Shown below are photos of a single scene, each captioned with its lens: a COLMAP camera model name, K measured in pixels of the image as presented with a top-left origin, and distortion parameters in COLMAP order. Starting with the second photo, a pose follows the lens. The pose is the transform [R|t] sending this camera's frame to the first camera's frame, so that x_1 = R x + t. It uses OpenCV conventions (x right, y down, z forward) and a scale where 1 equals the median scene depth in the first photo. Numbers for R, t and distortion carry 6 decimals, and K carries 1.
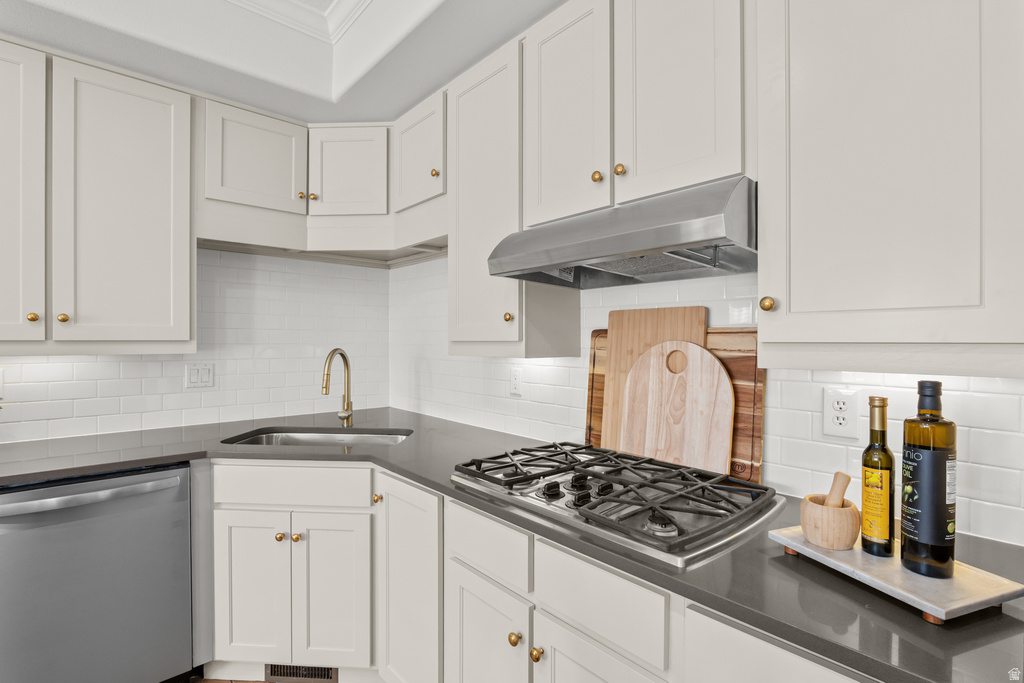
lens RADIAL K [[475.8, 0, 512.8], [0, 475.8, 346.5], [0, 0, 1]] dist [-0.025321, 0.005129]
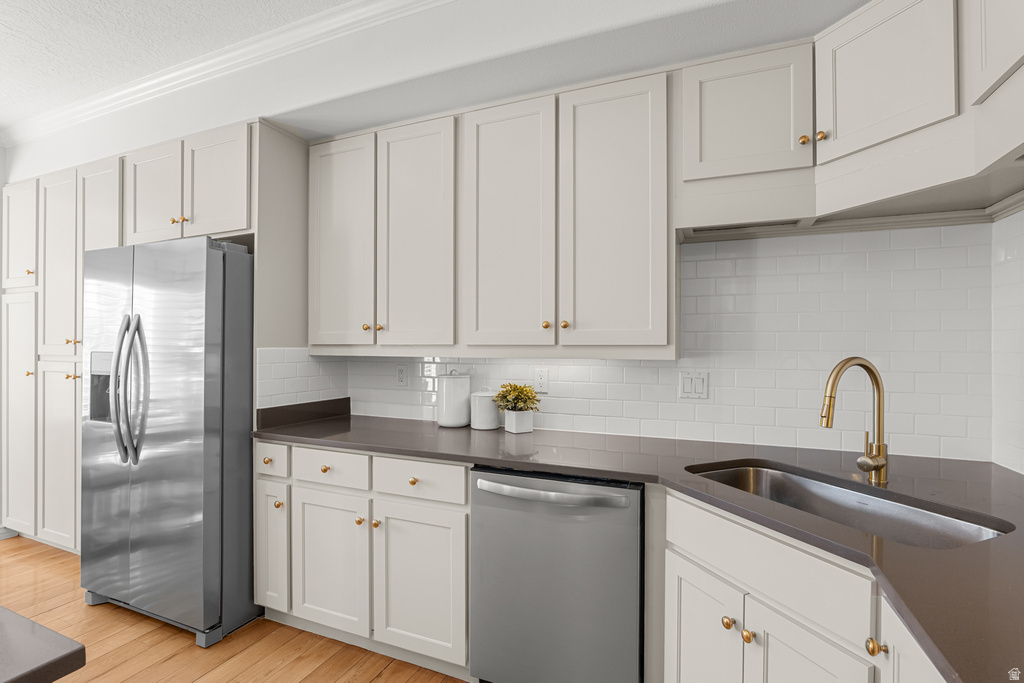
lens RADIAL K [[475.8, 0, 512.8], [0, 475.8, 346.5], [0, 0, 1]] dist [-0.025321, 0.005129]
pose [[0.425690, -0.005272, -0.904854, 0.003159], [-0.014686, 0.999811, -0.012735, 0.005766], [0.904750, 0.018710, 0.425532, 0.342411]]
